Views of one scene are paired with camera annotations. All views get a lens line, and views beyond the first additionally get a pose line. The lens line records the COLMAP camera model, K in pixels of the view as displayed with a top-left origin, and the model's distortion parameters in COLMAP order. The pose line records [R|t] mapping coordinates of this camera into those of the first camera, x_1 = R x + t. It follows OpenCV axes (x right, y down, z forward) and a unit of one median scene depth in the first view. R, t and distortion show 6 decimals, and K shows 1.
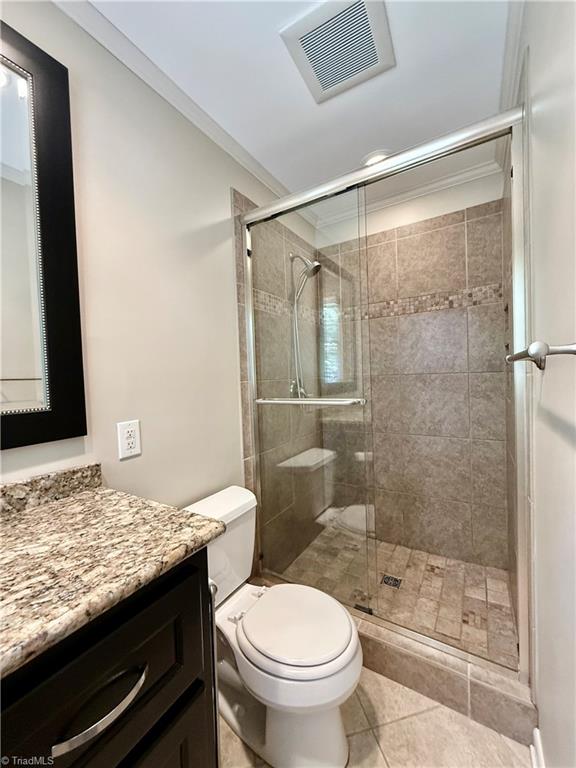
lens RADIAL K [[311.0, 0, 288.8], [0, 311.0, 384.5], [0, 0, 1]] dist [-0.001236, -0.000820]
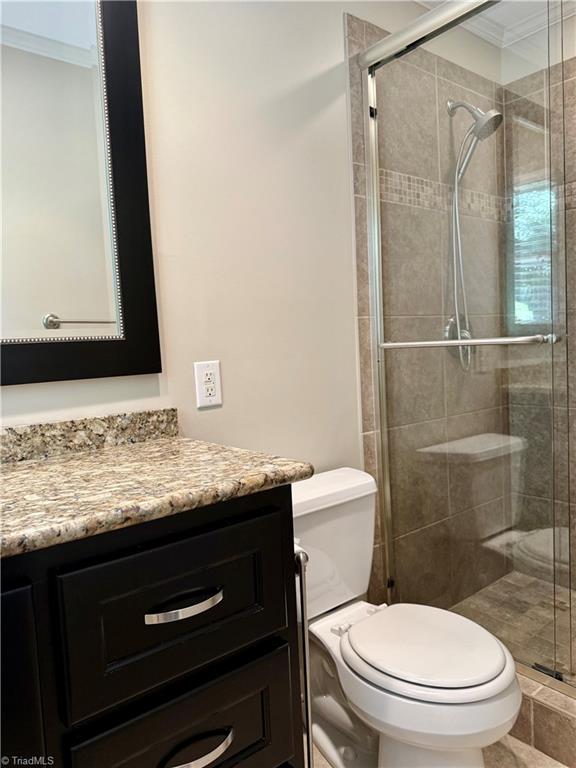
lens RADIAL K [[554.3, 0, 289.2], [0, 554.3, 387.1], [0, 0, 1]] dist [0.061157, -0.089497]
pose [[0.944863, 0.014520, -0.327145, 0.138033], [0.005992, 0.998083, 0.061604, 0.098171], [0.327412, -0.060168, 0.942964, -0.252740]]
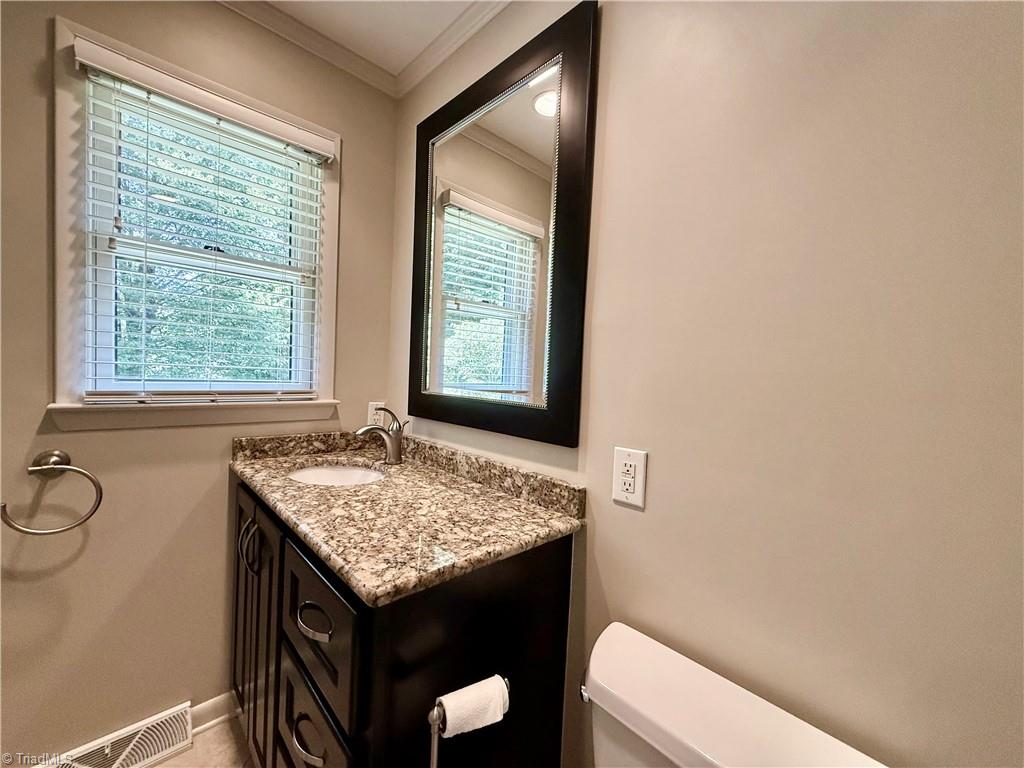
lens RADIAL K [[414.6, 0, 509.8], [0, 414.6, 384.6], [0, 0, 1]] dist [-0.001236, -0.000820]
pose [[-0.262994, 0.053080, -0.963336, 0.363167], [-0.067835, 0.994997, 0.073343, -0.058607], [0.962410, 0.084637, -0.258077, 0.966002]]
